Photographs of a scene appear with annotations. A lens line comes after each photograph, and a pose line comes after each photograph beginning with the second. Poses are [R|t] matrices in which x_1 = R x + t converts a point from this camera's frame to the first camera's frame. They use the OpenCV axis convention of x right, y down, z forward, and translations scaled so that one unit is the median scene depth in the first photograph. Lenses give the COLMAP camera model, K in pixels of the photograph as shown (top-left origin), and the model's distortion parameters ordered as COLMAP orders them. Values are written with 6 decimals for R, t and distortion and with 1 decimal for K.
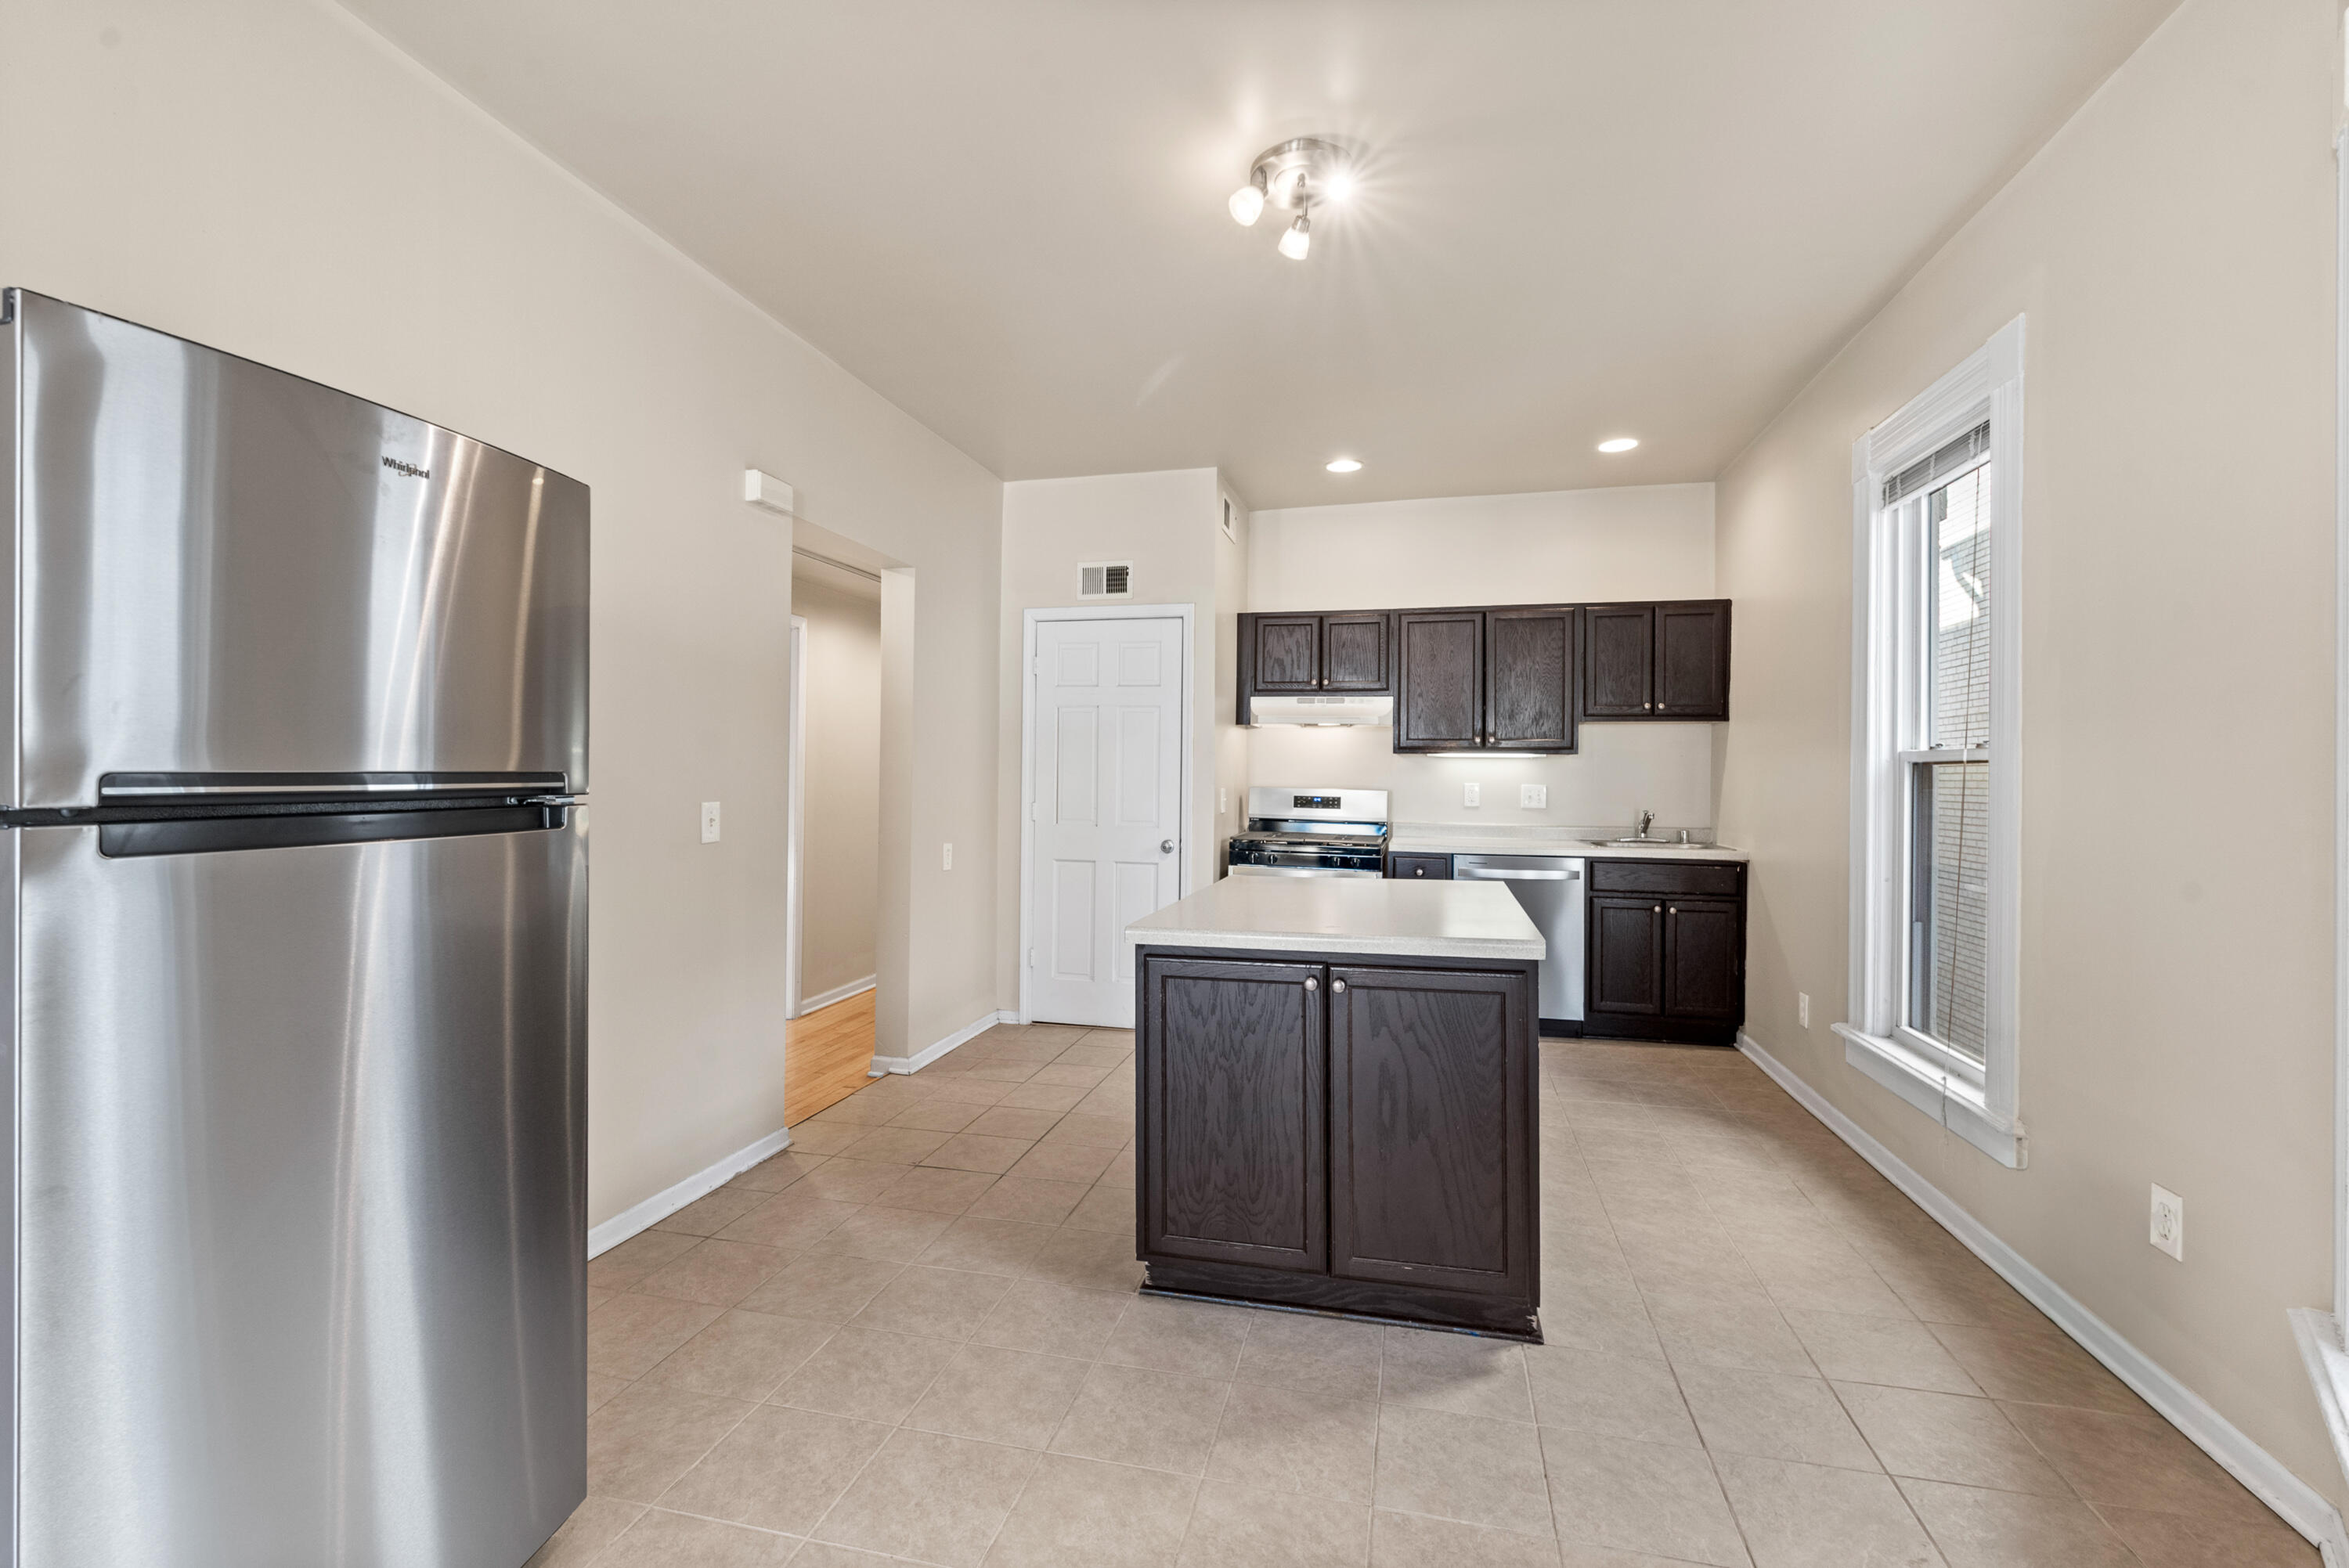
lens RADIAL K [[1034.7, 0, 1165.7], [0, 1034.7, 770.2], [0, 0, 1]] dist [-0.001215, -0.000161]
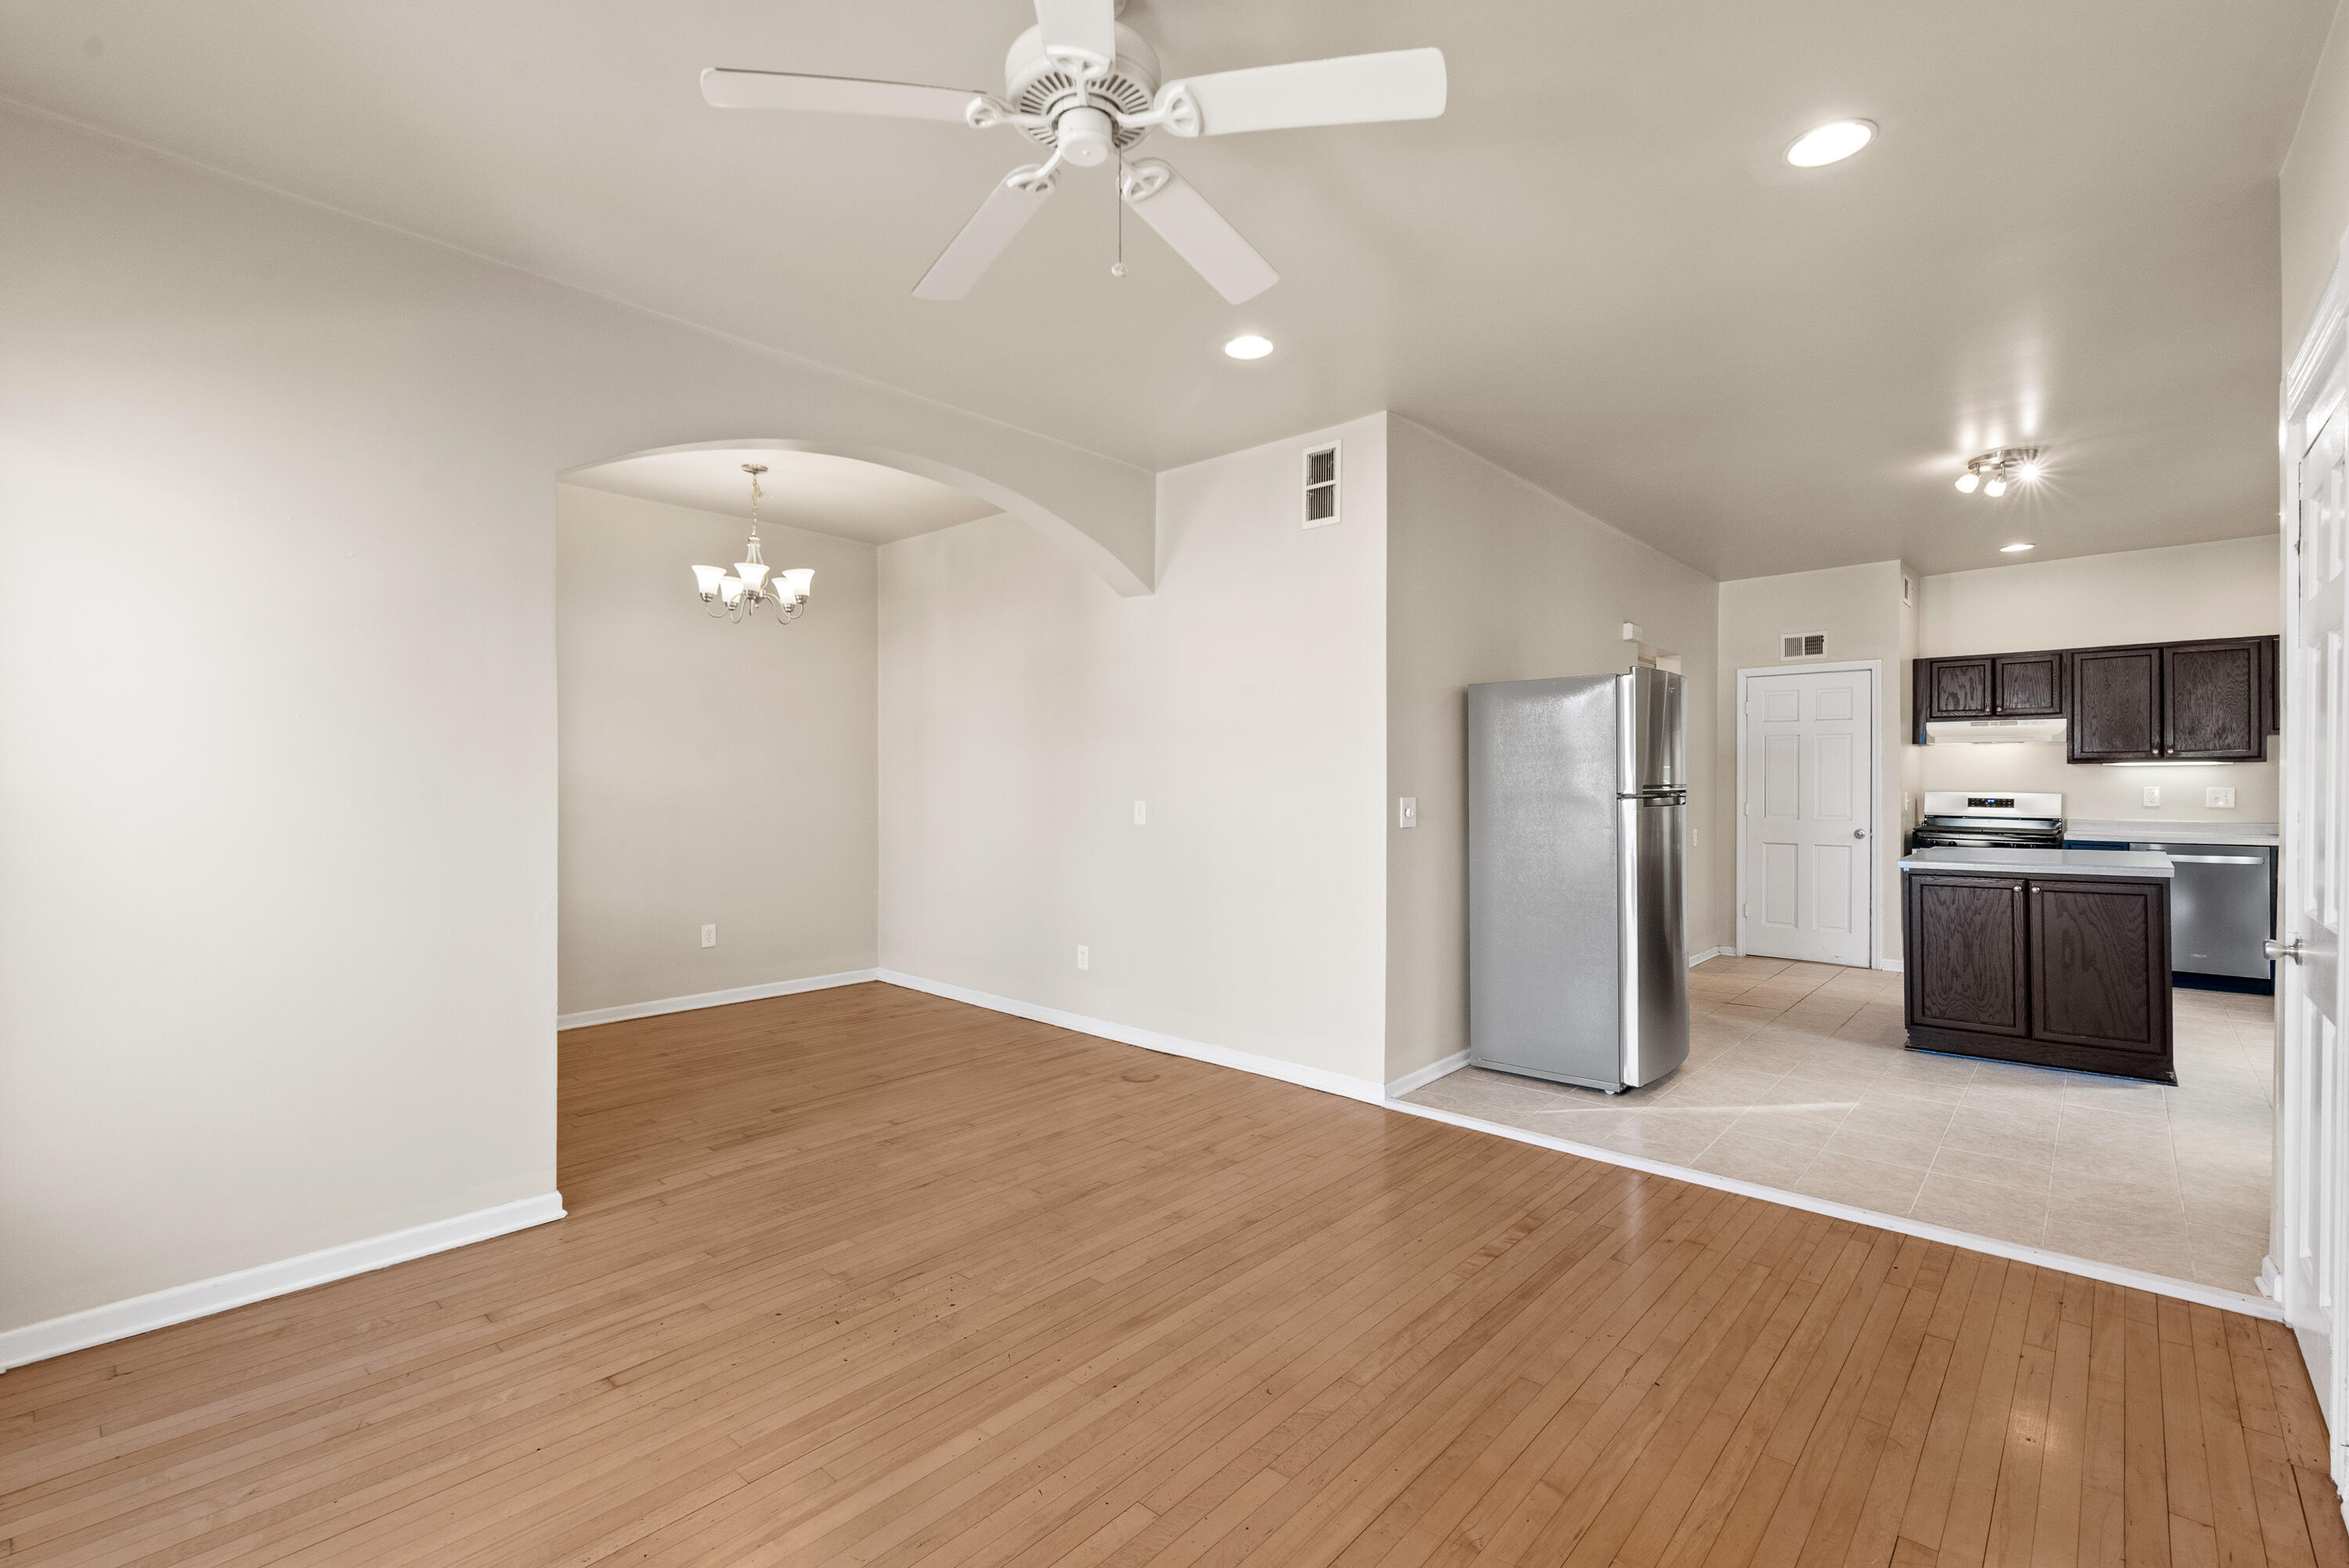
lens RADIAL K [[1025.2, 0, 1177.8], [0, 1025.2, 785.5], [0, 0, 1]] dist [-0.001540, 0.000094]
pose [[0.879619, -0.009471, -0.475584, -0.144130], [0.011709, 0.999930, 0.001745, -0.004800], [0.475534, -0.007104, 0.879668, -0.631225]]
